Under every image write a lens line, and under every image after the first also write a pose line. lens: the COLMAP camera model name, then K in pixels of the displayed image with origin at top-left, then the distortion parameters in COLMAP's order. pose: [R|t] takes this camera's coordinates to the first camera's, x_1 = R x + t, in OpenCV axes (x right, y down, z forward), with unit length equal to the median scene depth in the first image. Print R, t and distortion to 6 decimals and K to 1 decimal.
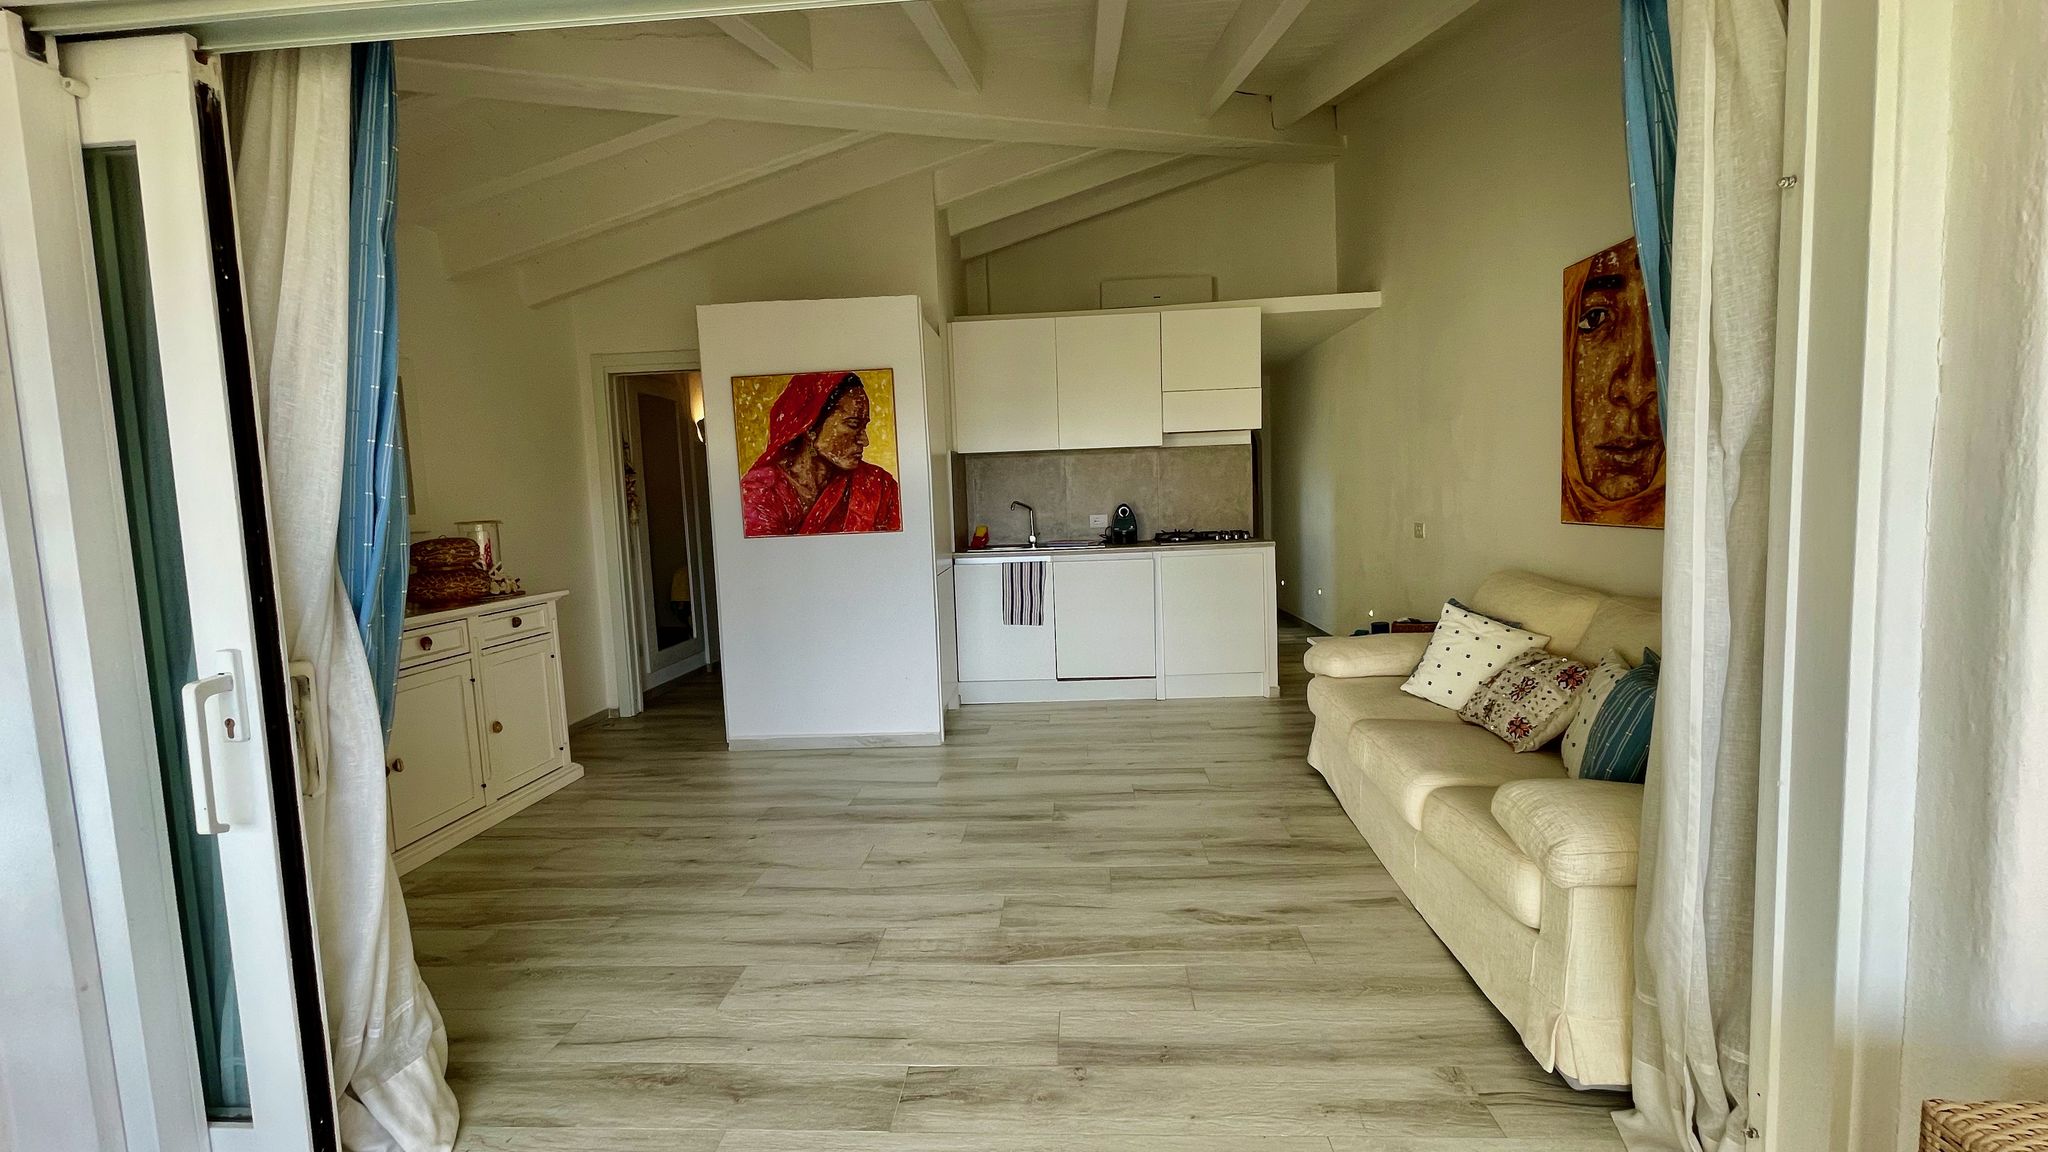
lens RADIAL K [[825.3, 0, 1033.8], [0, 825.3, 570.6], [0, 0, 1]] dist [-0.004594, 0.000353]
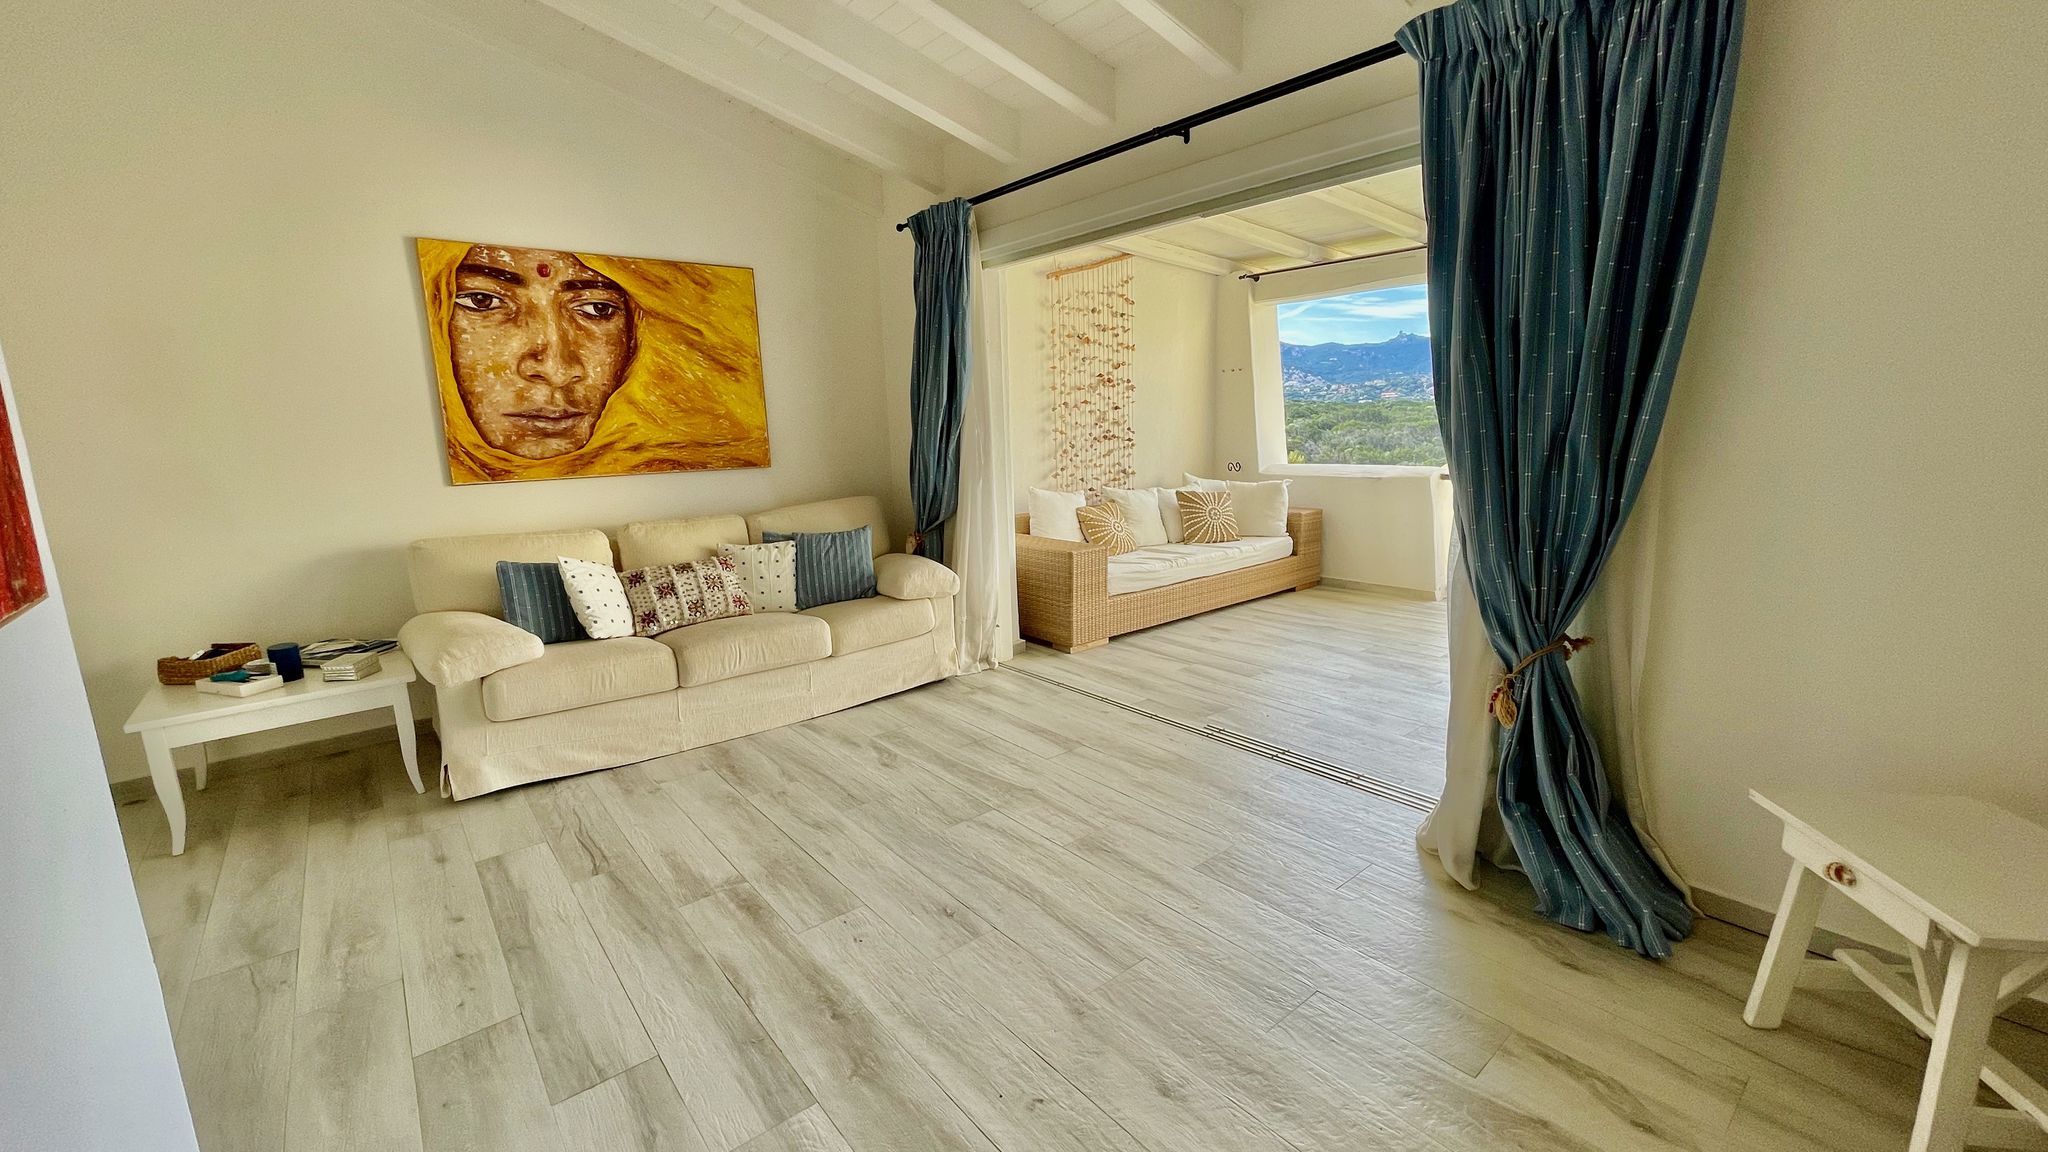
lens RADIAL K [[825.3, 0, 1025.7], [0, 825.3, 575.4], [0, 0, 1]] dist [-0.004594, 0.000353]
pose [[-0.677769, -0.080248, 0.730883, -0.710877], [0.119249, 0.968869, 0.216962, -0.098601], [-0.725540, 0.234207, -0.647100, 1.320444]]
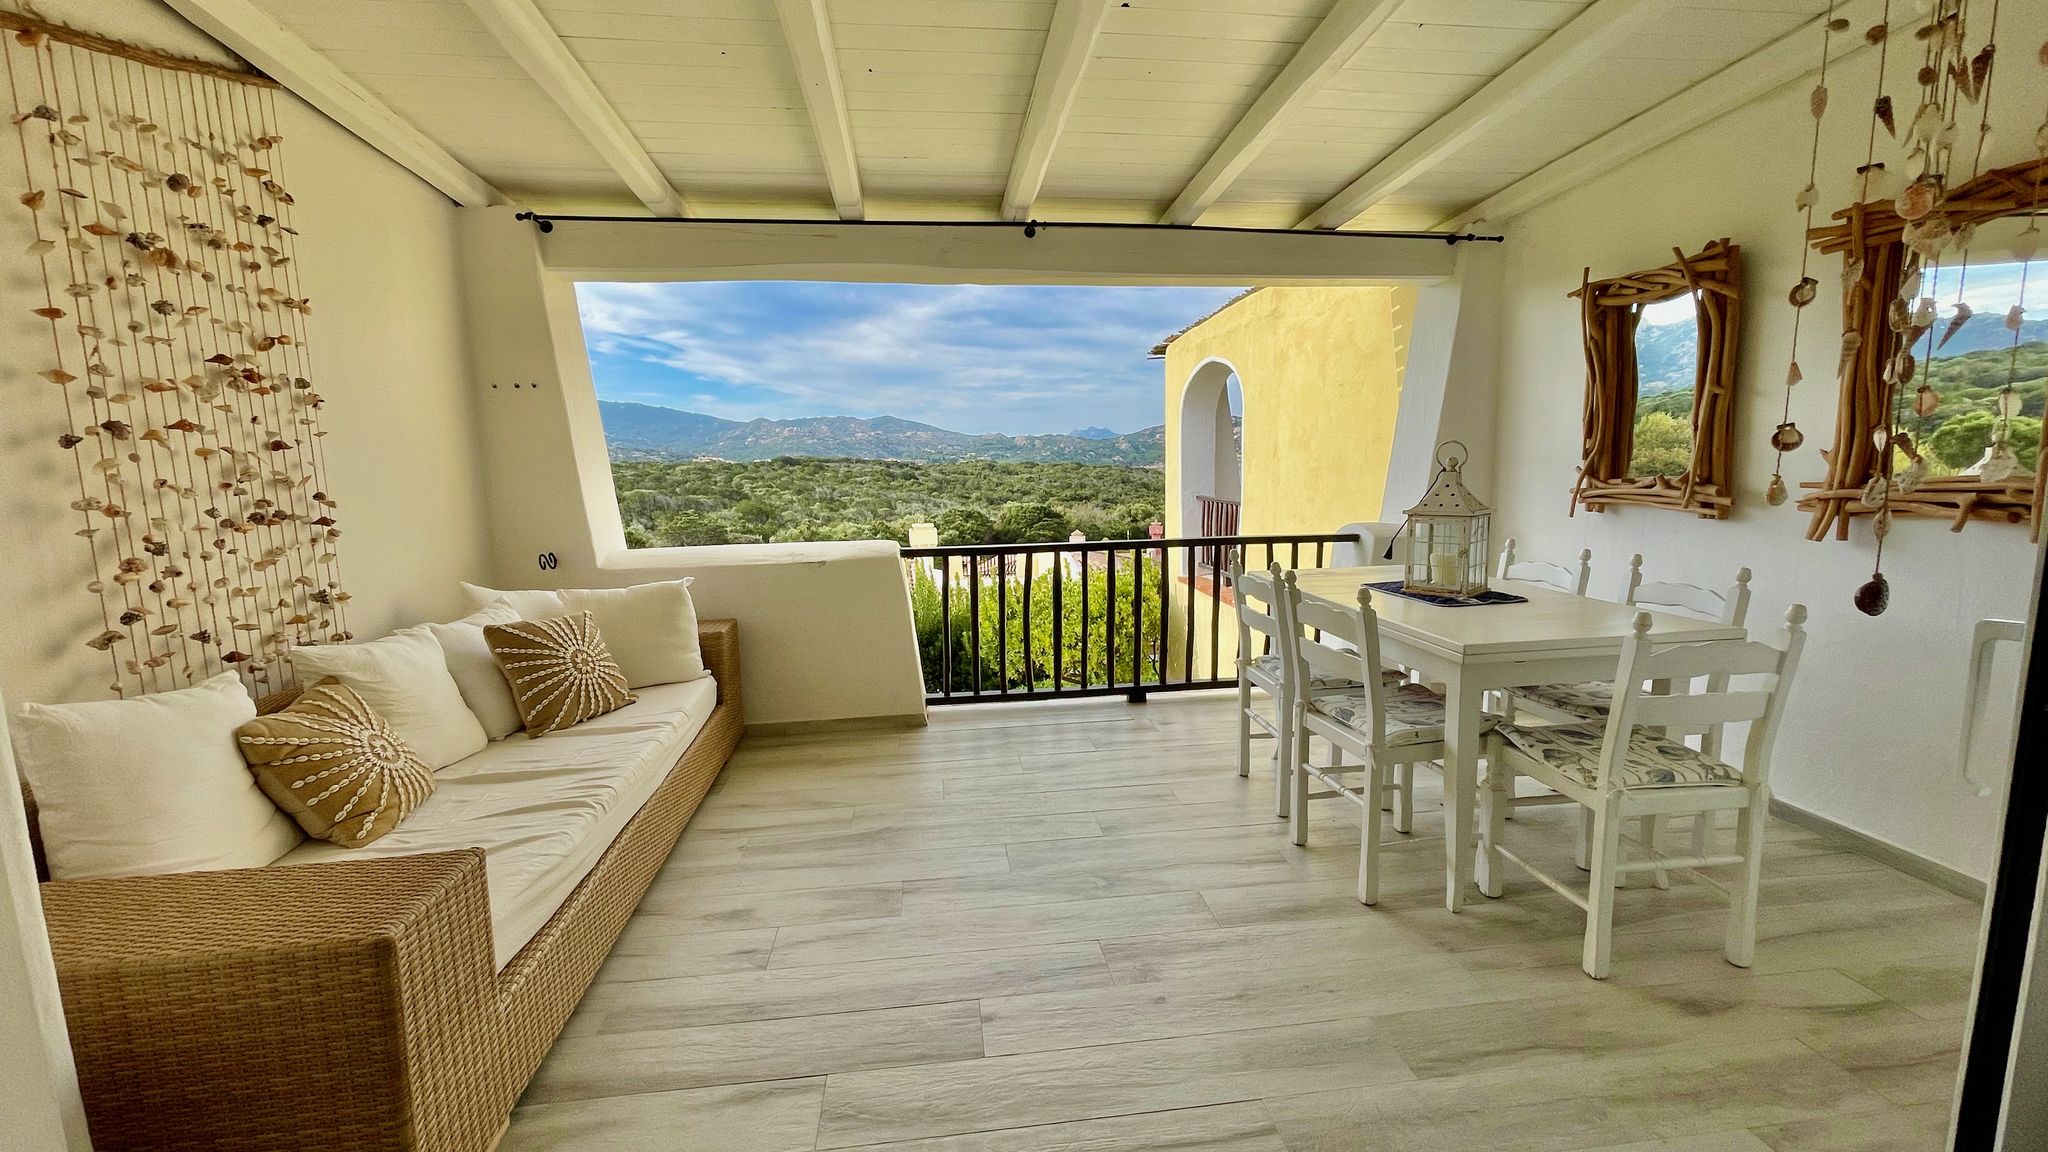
lens RADIAL K [[825.3, 0, 1030.5], [0, 825.3, 571.6], [0, 0, 1]] dist [-0.004594, 0.000353]
pose [[-0.982699, 0.081841, -0.166146, 0.053297], [0.042309, 0.972549, 0.228819, -0.065193], [0.180312, 0.217831, -0.959186, 0.705330]]
